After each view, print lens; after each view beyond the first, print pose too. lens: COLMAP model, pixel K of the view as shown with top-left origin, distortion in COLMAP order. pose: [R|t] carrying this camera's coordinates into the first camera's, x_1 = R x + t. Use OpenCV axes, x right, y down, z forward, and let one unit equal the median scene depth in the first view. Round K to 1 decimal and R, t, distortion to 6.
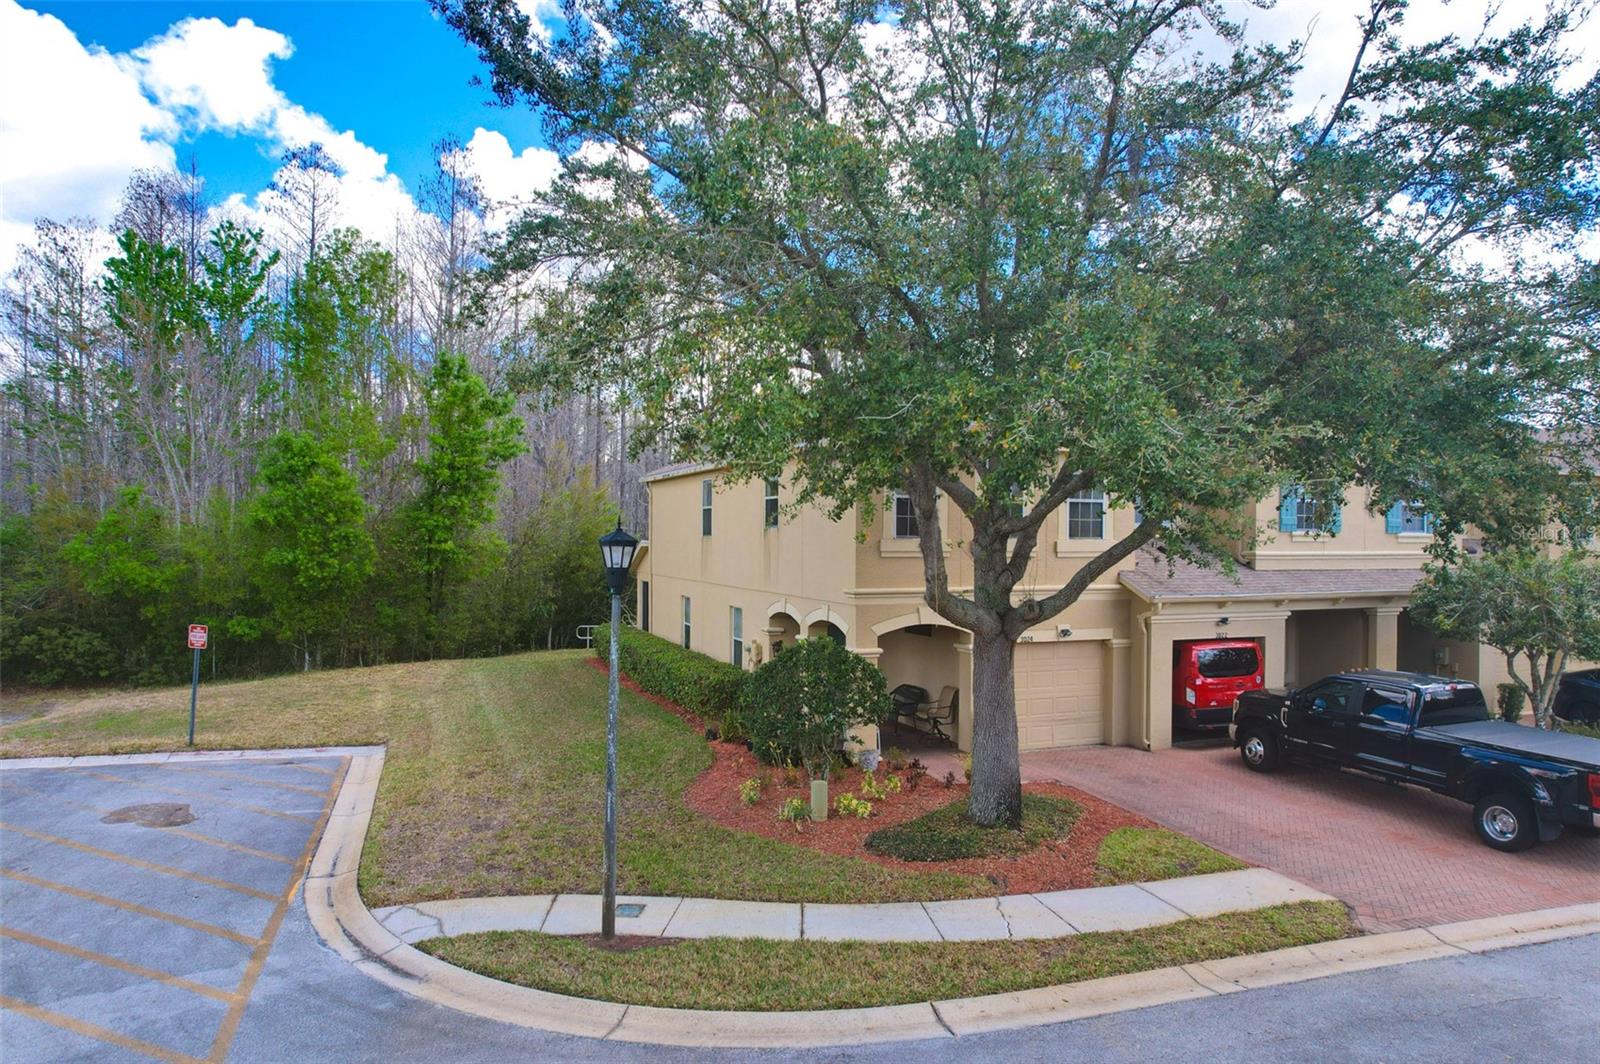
lens RADIAL K [[1073.8, 0, 808.1], [0, 1073.8, 526.1], [0, 0, 1]] dist [-0.081964, 0.081860]
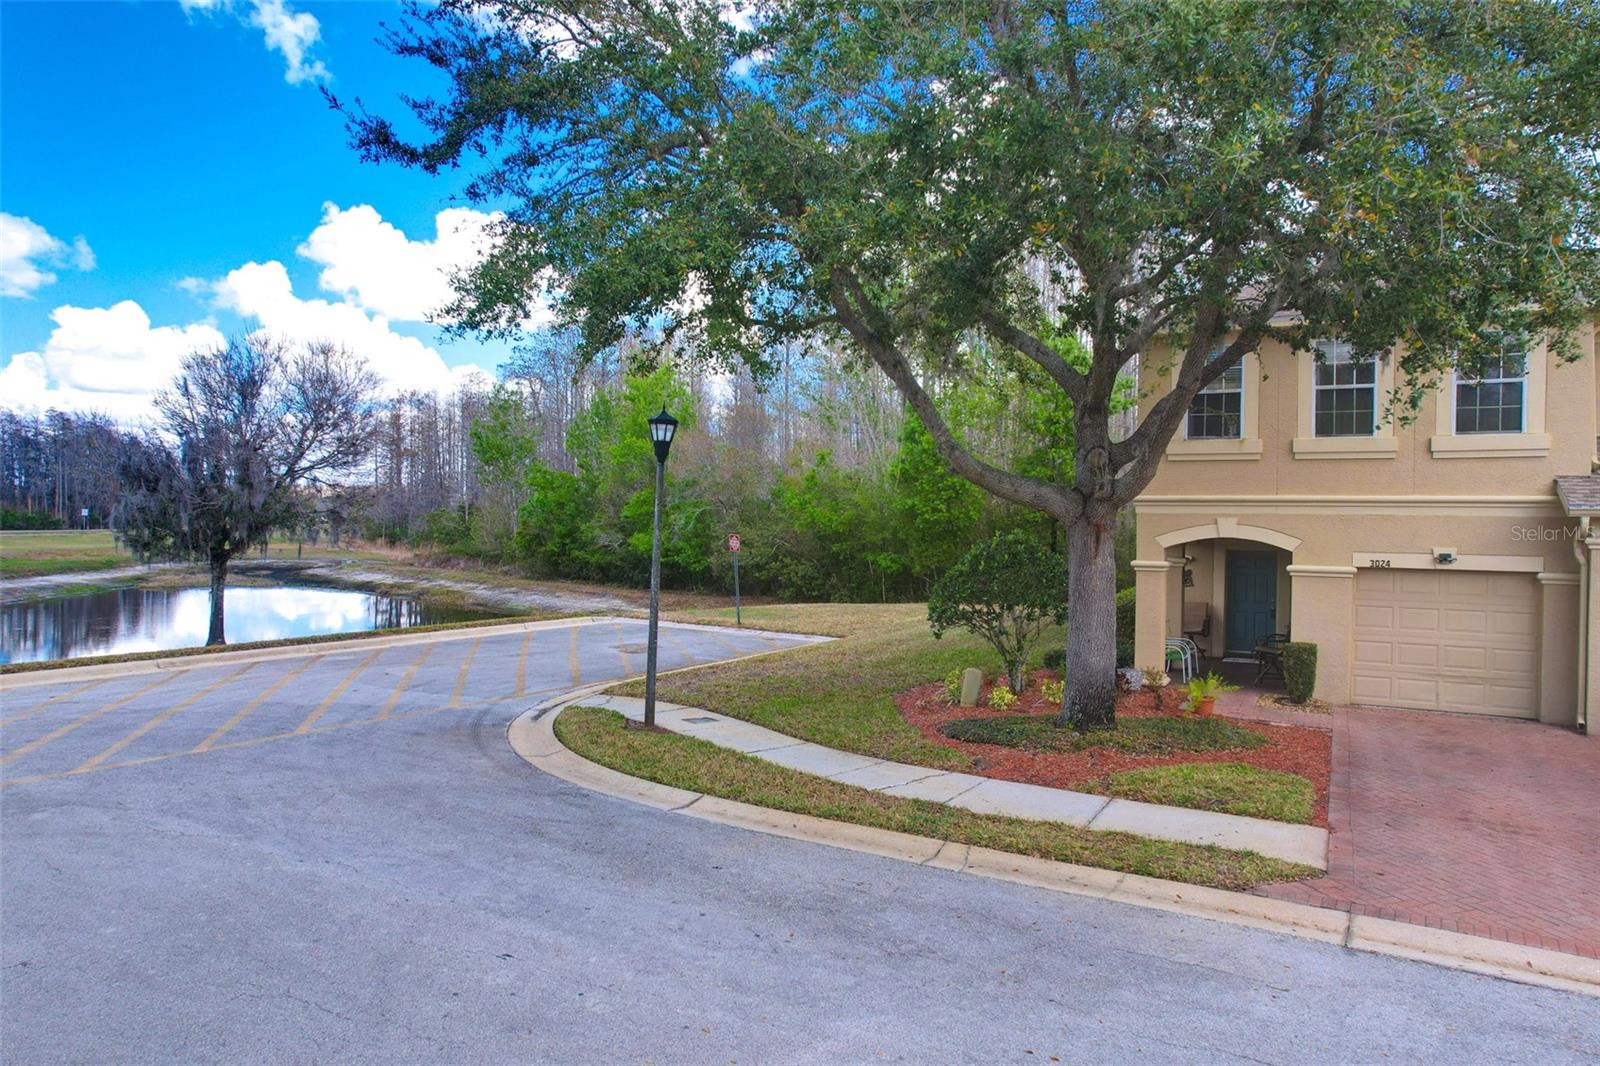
lens RADIAL K [[1073.8, 0, 808.1], [0, 1073.8, 527.1], [0, 0, 1]] dist [-0.081964, 0.081860]
pose [[0.634724, 0.002623, -0.772735, 0.765226], [-0.005572, 0.999984, -0.001182, 0.116957], [0.772719, 0.005056, 0.634728, 0.256885]]
